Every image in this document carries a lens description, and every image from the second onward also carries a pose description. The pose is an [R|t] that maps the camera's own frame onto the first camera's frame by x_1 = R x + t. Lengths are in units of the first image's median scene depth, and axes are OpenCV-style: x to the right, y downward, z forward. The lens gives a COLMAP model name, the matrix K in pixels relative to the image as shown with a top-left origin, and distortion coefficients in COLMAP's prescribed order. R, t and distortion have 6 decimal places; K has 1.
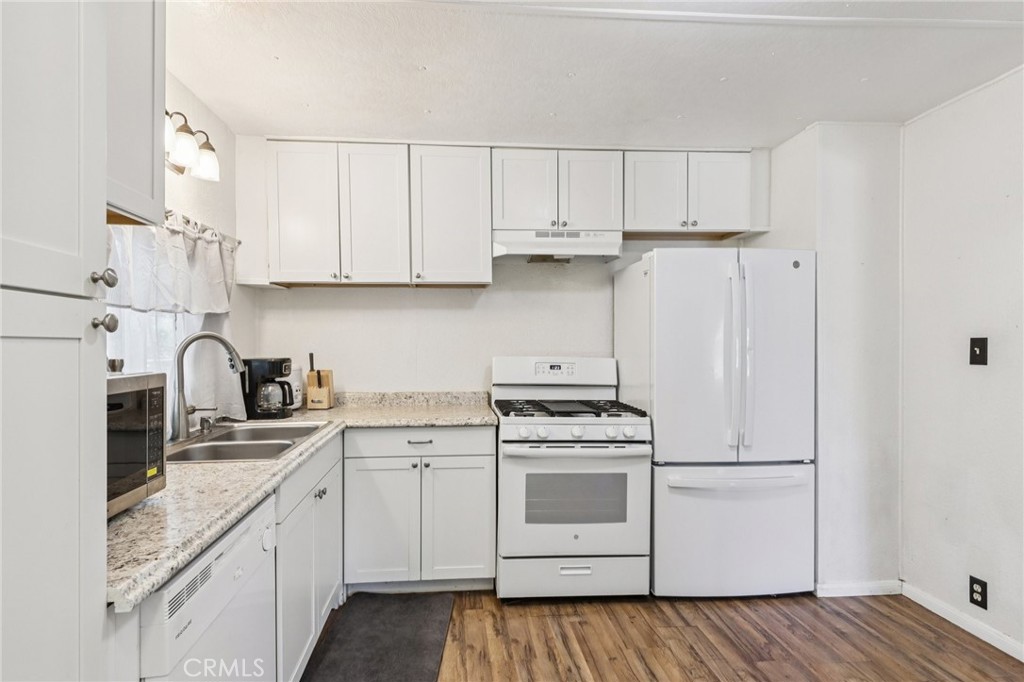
lens RADIAL K [[523.6, 0, 503.5], [0, 523.6, 344.9], [0, 0, 1]] dist [0.014097, -0.002670]
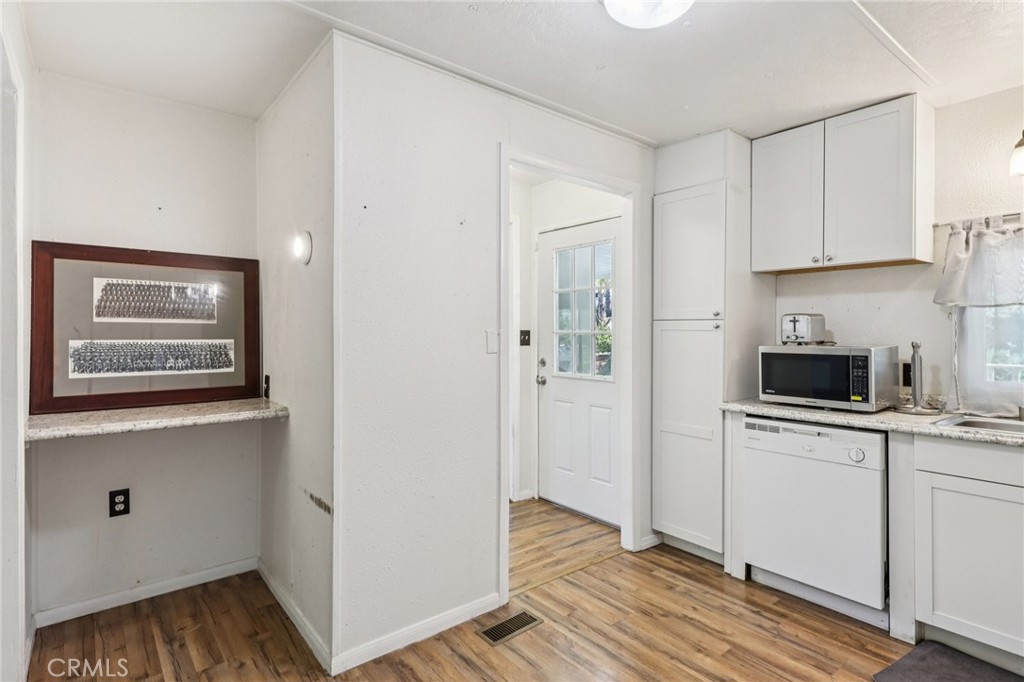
lens RADIAL K [[523.6, 0, 506.8], [0, 523.6, 332.1], [0, 0, 1]] dist [0.014097, -0.002670]
pose [[-0.832029, 0.000014, -0.554733, 0.636710], [-0.002902, 0.999986, 0.004378, -0.003493], [0.554725, 0.005253, -0.832017, 1.361616]]
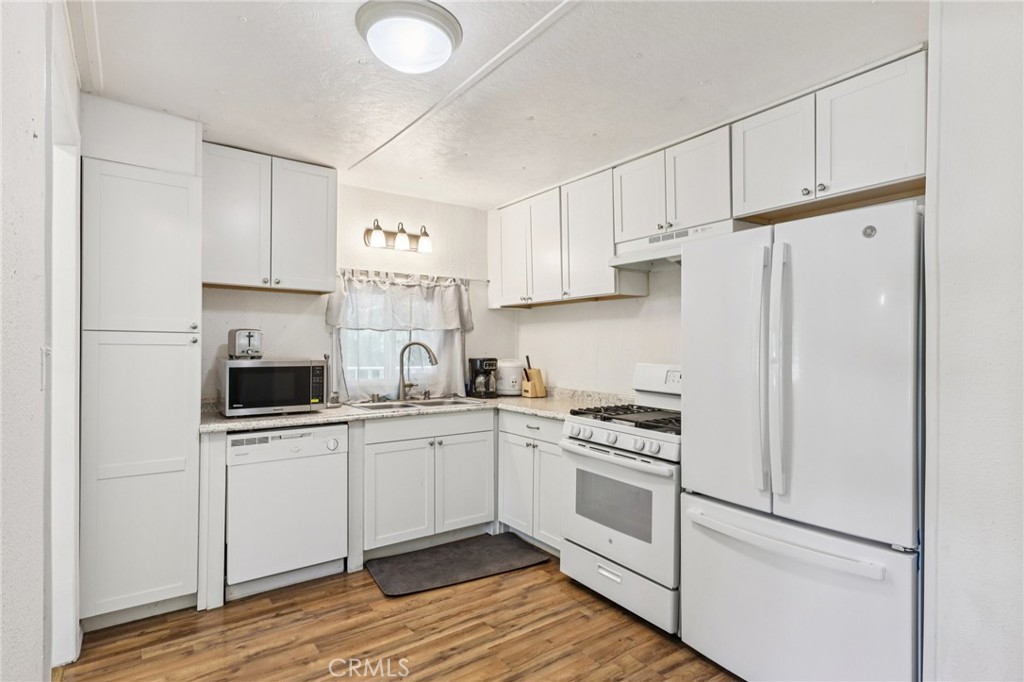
lens RADIAL K [[523.6, 0, 507.4], [0, 523.6, 349.5], [0, 0, 1]] dist [0.014097, -0.002670]
pose [[0.511778, 0.010886, -0.859048, 0.899724], [-0.010110, 0.999927, 0.006648, -0.010277], [0.859058, 0.005282, 0.511851, 0.302650]]
